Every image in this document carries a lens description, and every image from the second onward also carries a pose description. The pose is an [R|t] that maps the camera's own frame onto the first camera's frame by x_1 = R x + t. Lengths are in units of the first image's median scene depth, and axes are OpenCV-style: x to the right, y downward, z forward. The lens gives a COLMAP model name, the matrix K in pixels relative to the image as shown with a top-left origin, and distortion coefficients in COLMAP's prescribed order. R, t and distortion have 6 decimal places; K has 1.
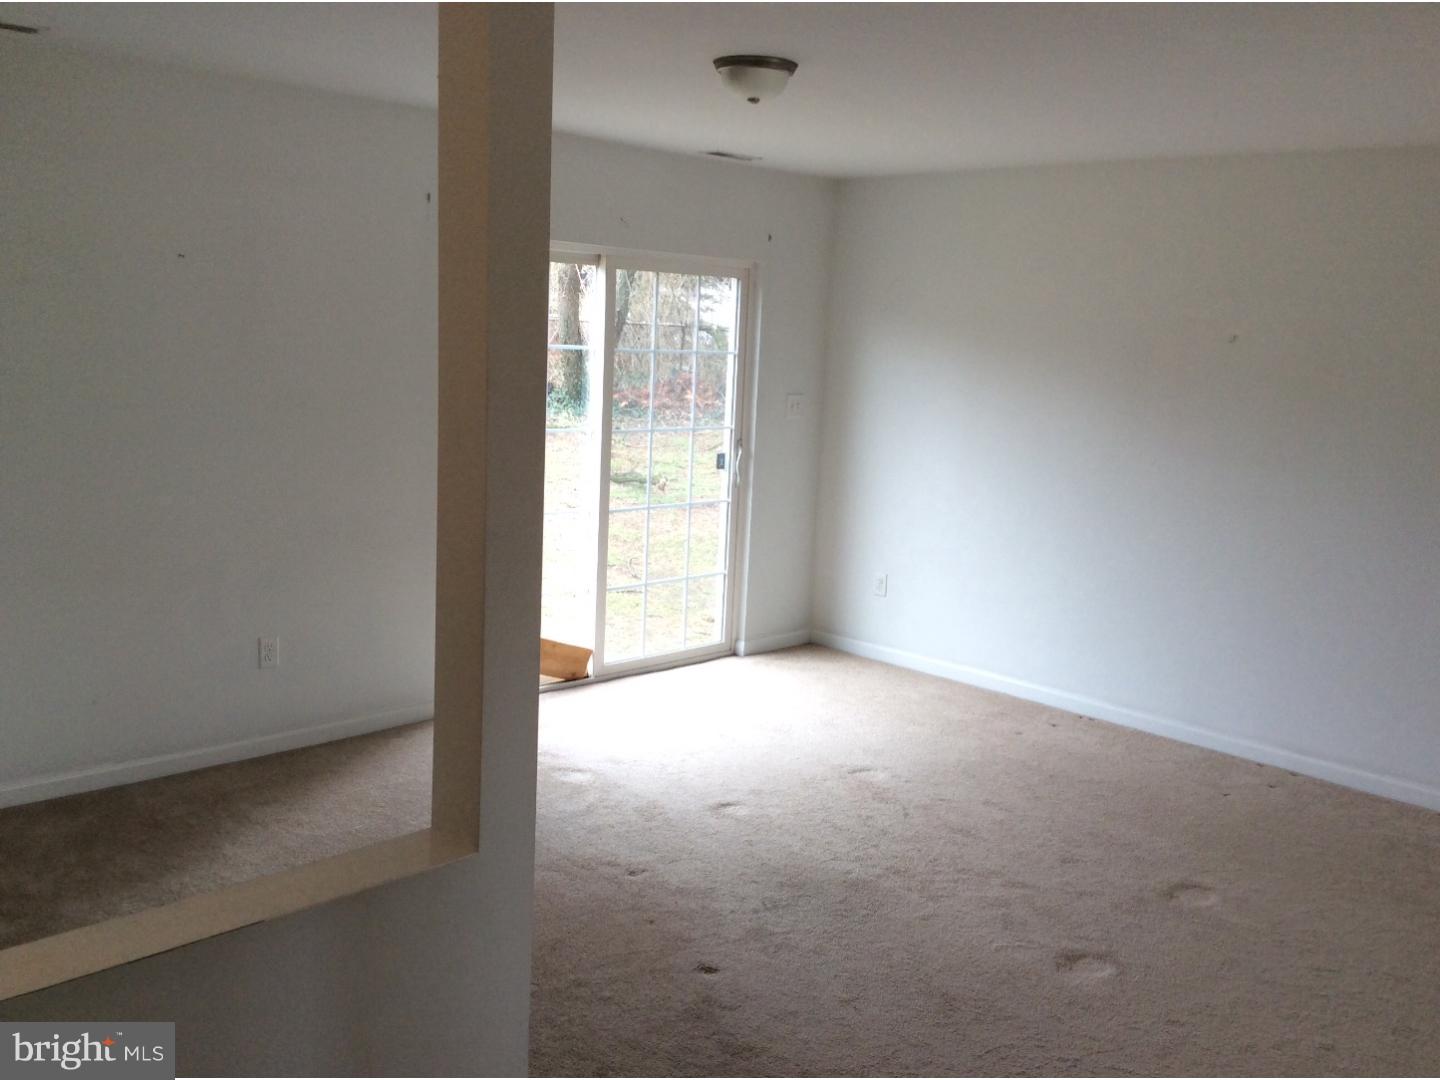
lens RADIAL K [[1322.9, 0, 724.4], [0, 1322.9, 536.0], [0, 0, 1]] dist [0.128741, -0.180845]
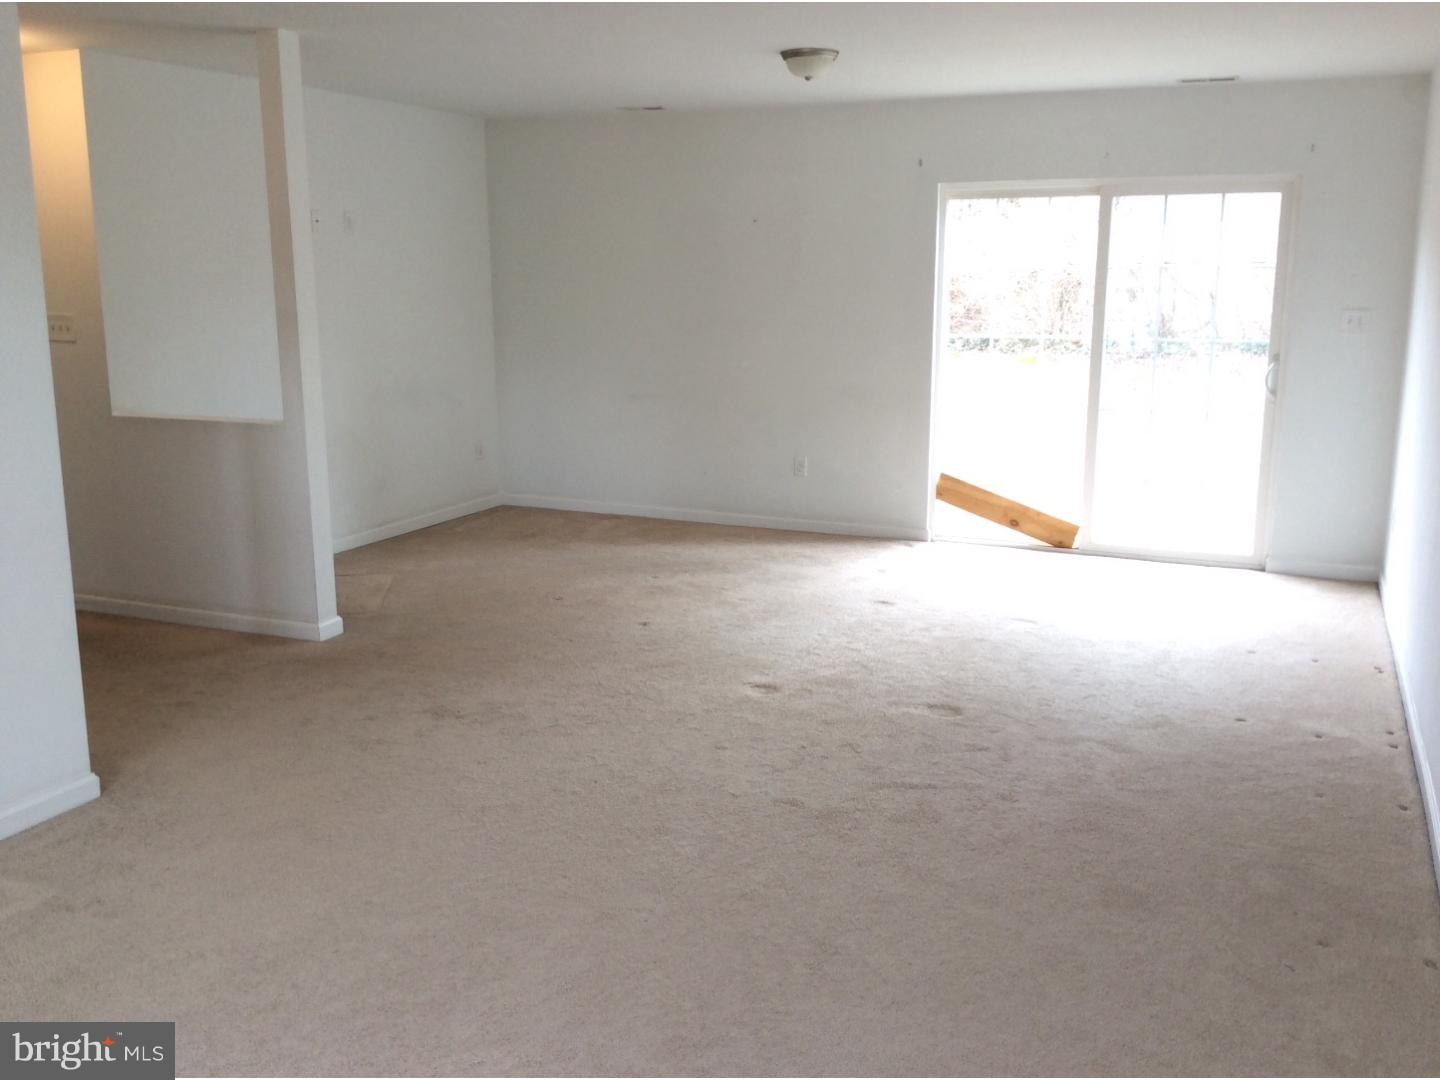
lens RADIAL K [[1322.9, 0, 724.4], [0, 1322.9, 536.0], [0, 0, 1]] dist [0.128741, -0.180845]
pose [[0.361626, 0.139562, -0.921818, 0.872751], [-0.135785, 0.986074, 0.096022, 0.023005], [0.922382, 0.090445, 0.375540, 0.258711]]
